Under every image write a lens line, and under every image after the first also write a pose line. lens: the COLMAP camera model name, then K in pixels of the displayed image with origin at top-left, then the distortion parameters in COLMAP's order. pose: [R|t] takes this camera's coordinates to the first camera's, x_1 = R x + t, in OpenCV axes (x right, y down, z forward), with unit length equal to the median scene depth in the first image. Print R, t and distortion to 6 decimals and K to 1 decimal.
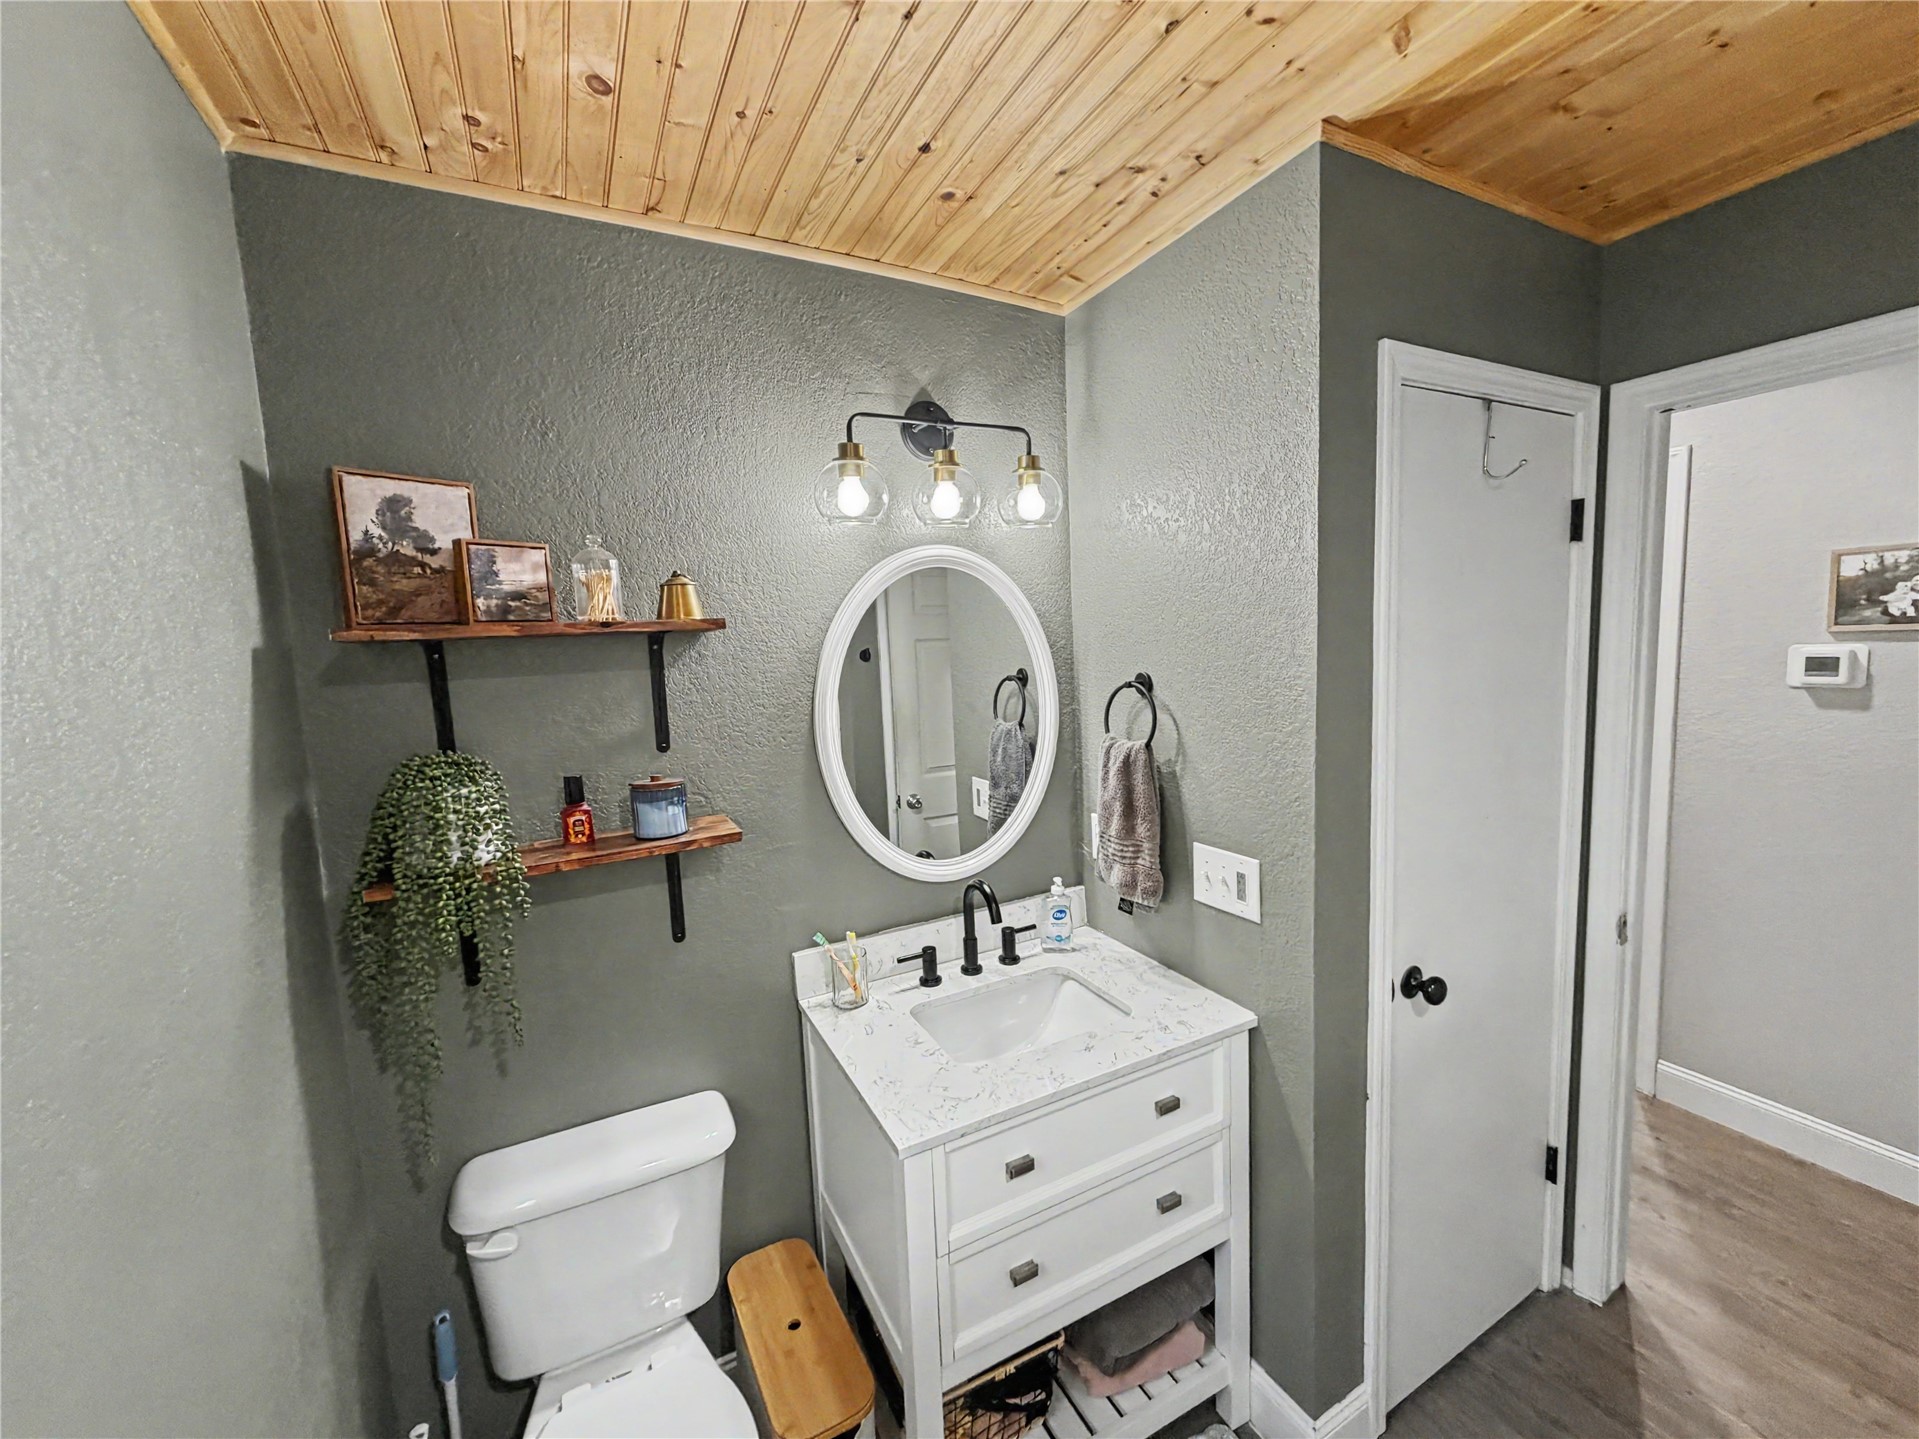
lens RADIAL K [[765.9, 0, 958.7], [0, 765.9, 718.9], [0, 0, 1]] dist [0.001064, 0.000460]
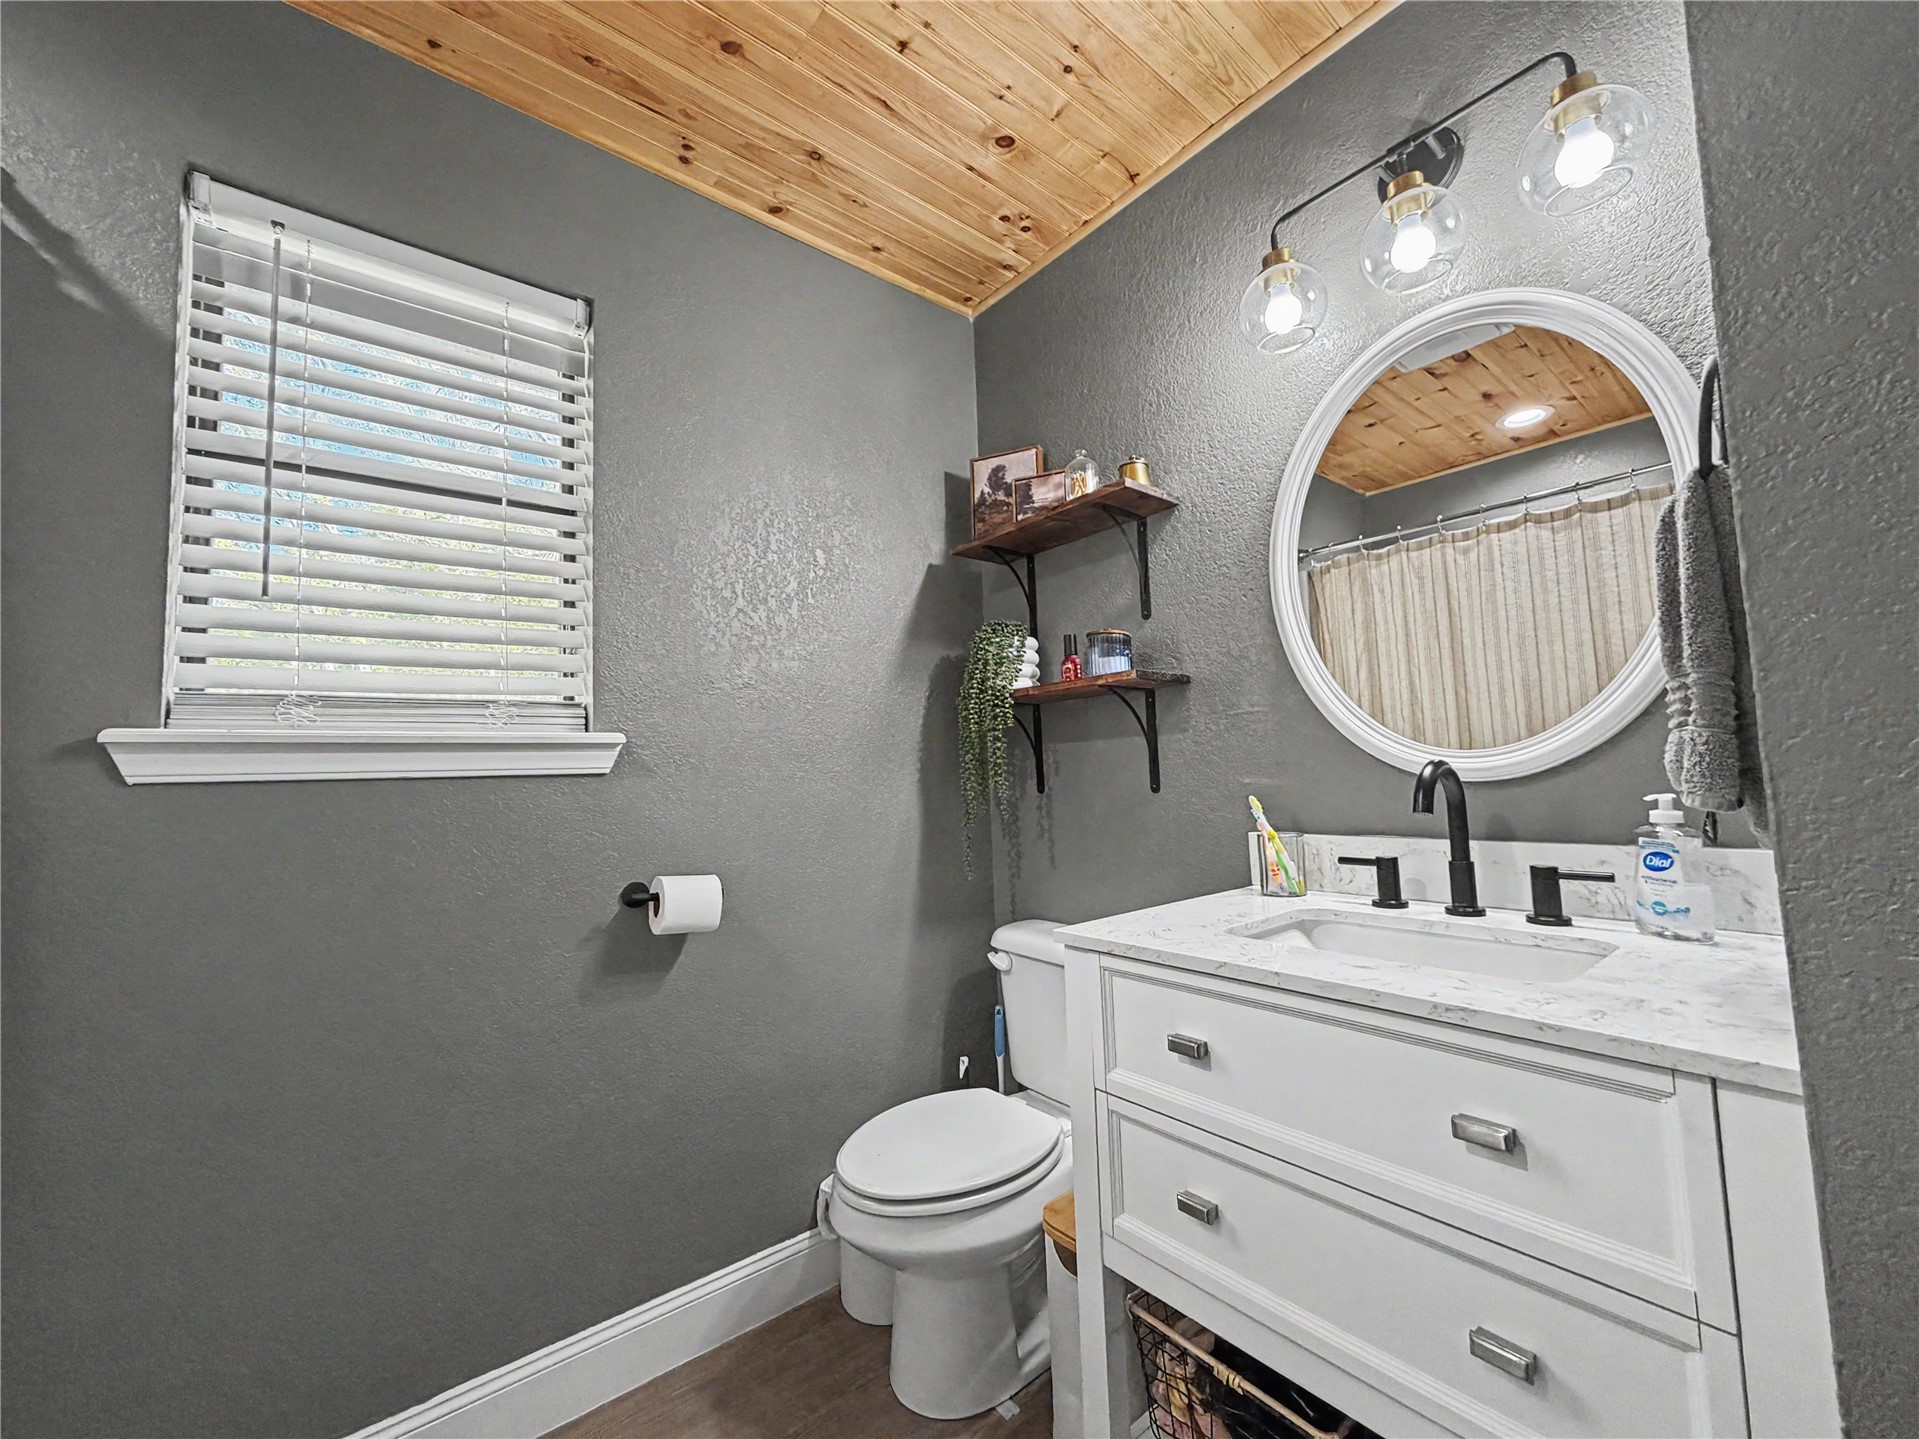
lens RADIAL K [[765.9, 0, 957.0], [0, 765.9, 715.1], [0, 0, 1]] dist [0.001064, 0.000460]
pose [[0.206992, -0.038240, -0.977595, 0.721631], [-0.078554, 0.995360, -0.055567, 0.293628], [0.975184, 0.088296, 0.203027, 0.547472]]
